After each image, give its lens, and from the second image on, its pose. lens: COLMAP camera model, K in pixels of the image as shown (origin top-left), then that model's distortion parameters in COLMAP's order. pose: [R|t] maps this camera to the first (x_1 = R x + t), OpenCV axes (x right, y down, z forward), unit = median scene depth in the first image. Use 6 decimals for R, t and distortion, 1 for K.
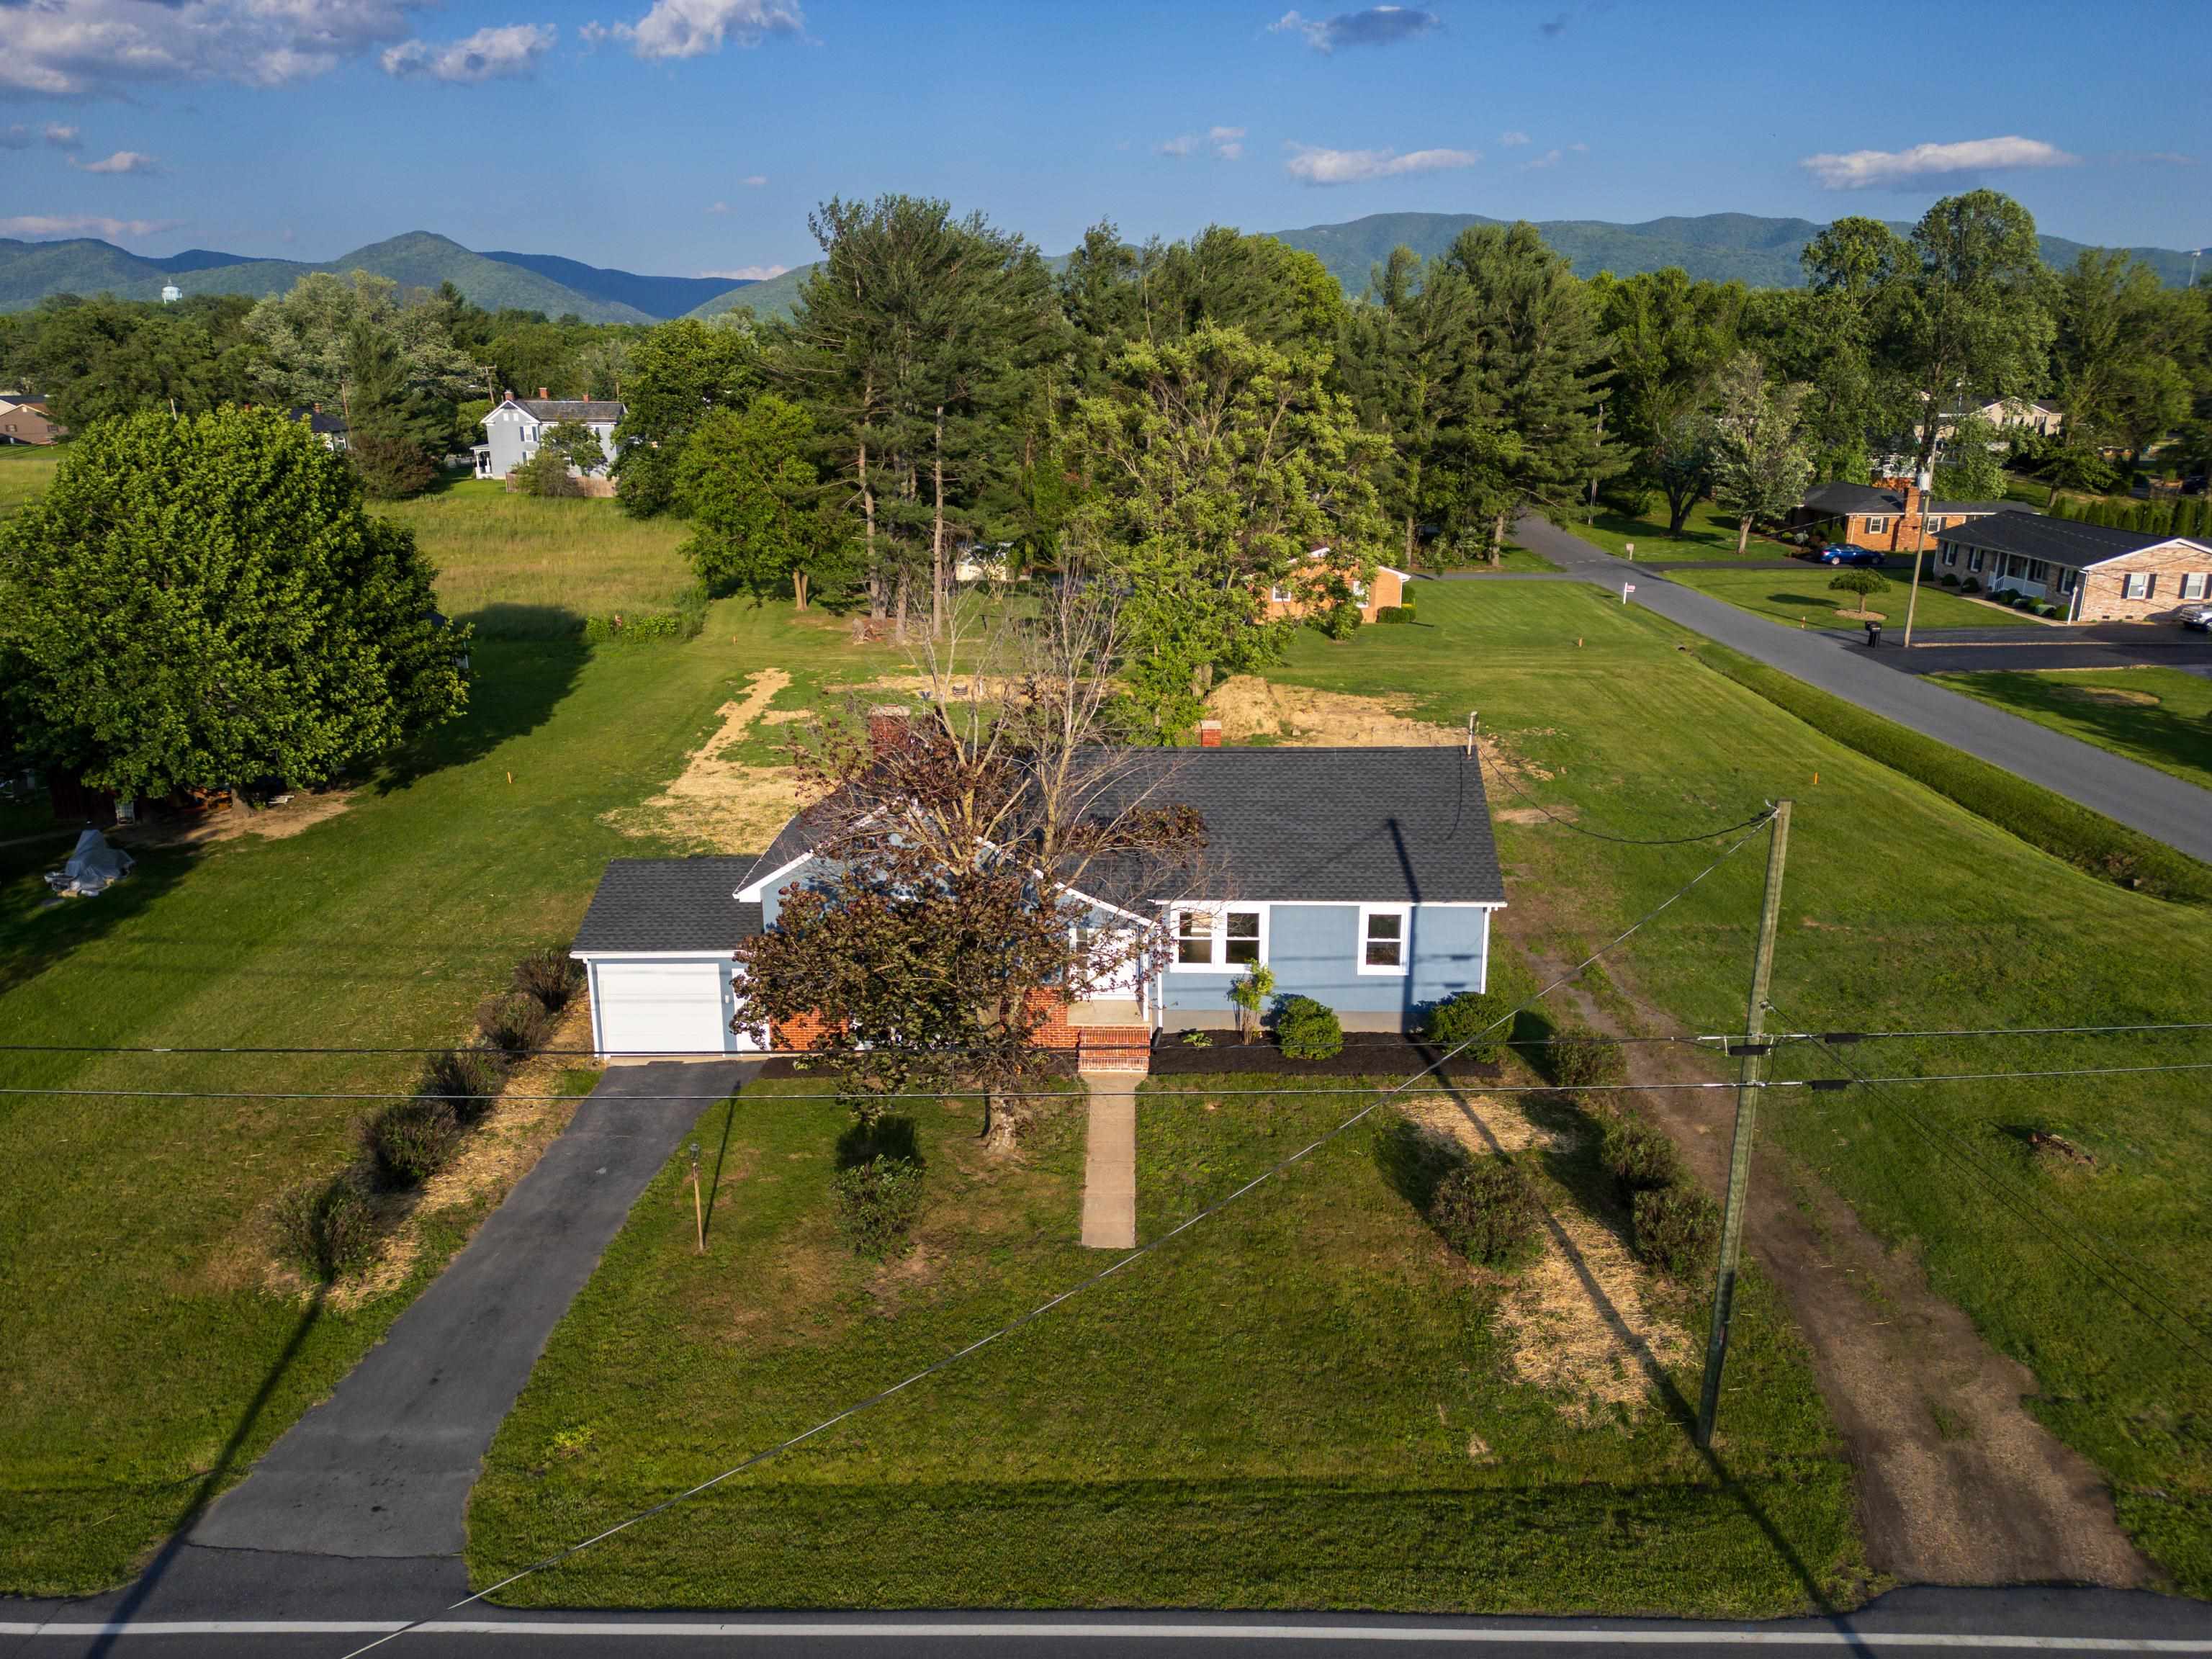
lens RADIAL K [[1553.8, 0, 1114.2], [0, 1553.8, 823.1], [0, 0, 1]] dist [0.083156, -0.070051]
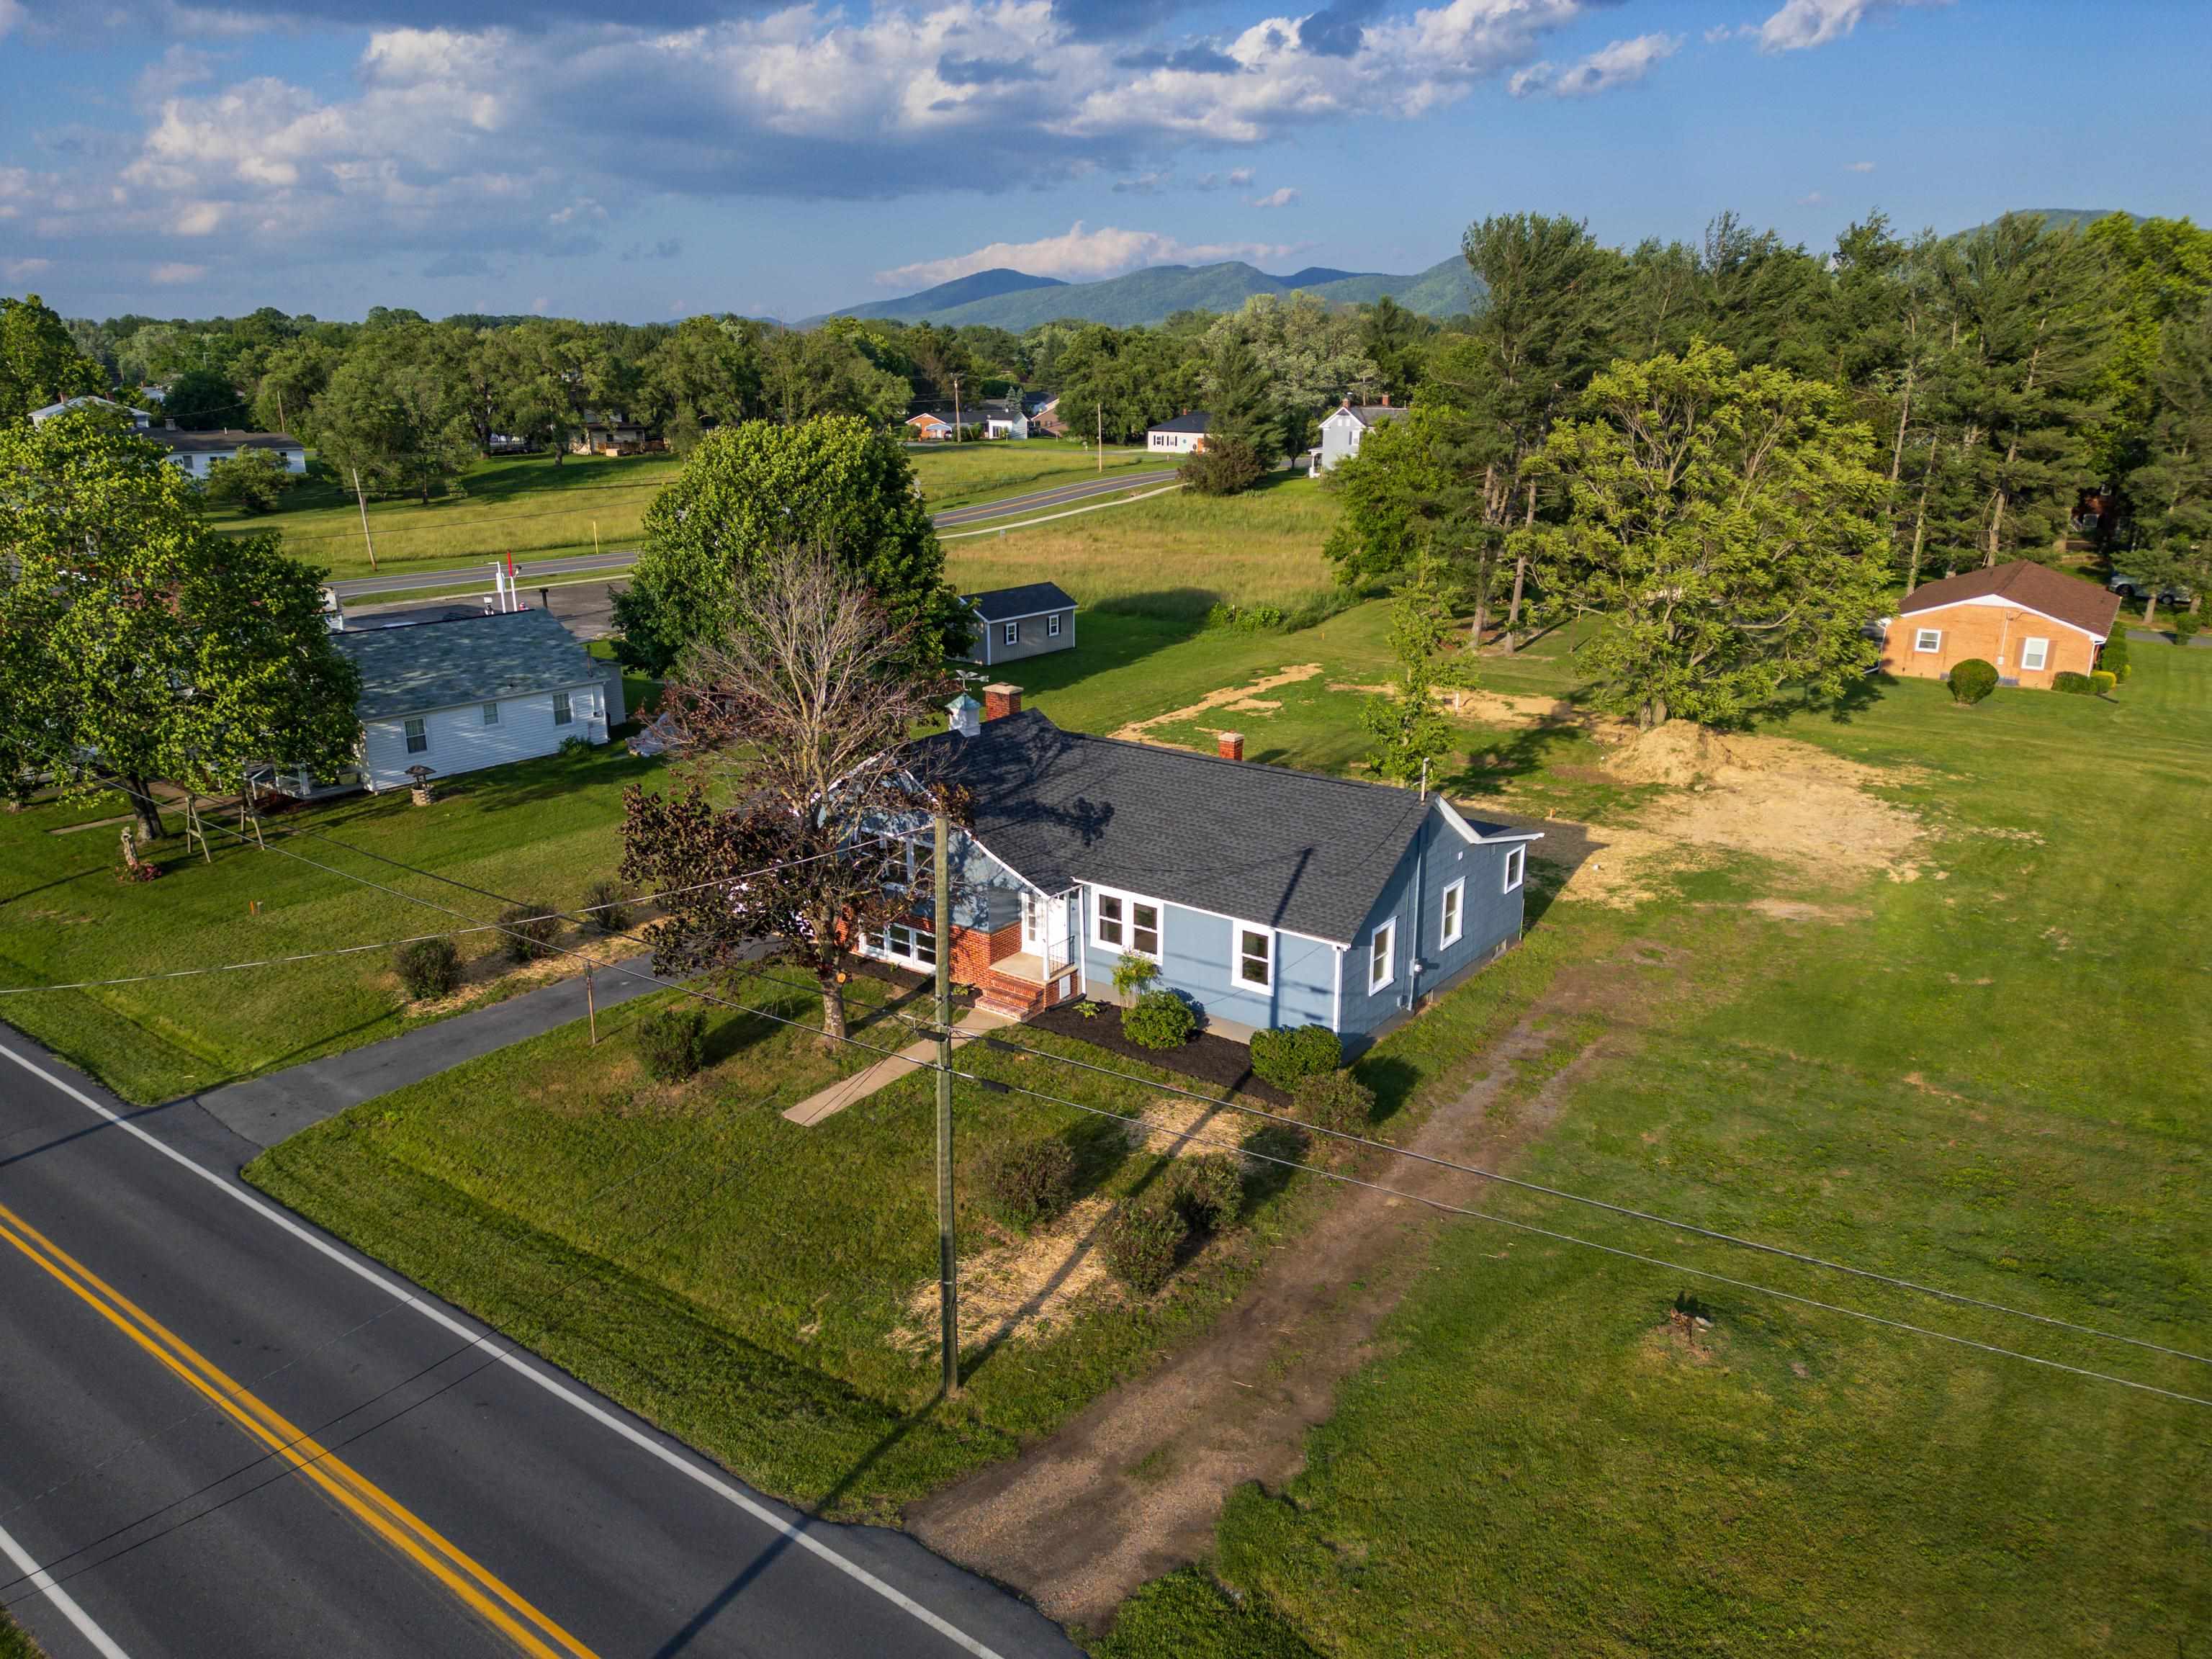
lens RADIAL K [[1546.2, 0, 1111.6], [0, 1546.2, 830.5], [0, 0, 1]] dist [0.095138, -0.096224]
pose [[0.812598, 0.170021, -0.557474, 0.653717], [-0.167371, 0.984289, 0.056226, -0.050237], [0.558276, 0.047615, 0.828288, 0.086338]]
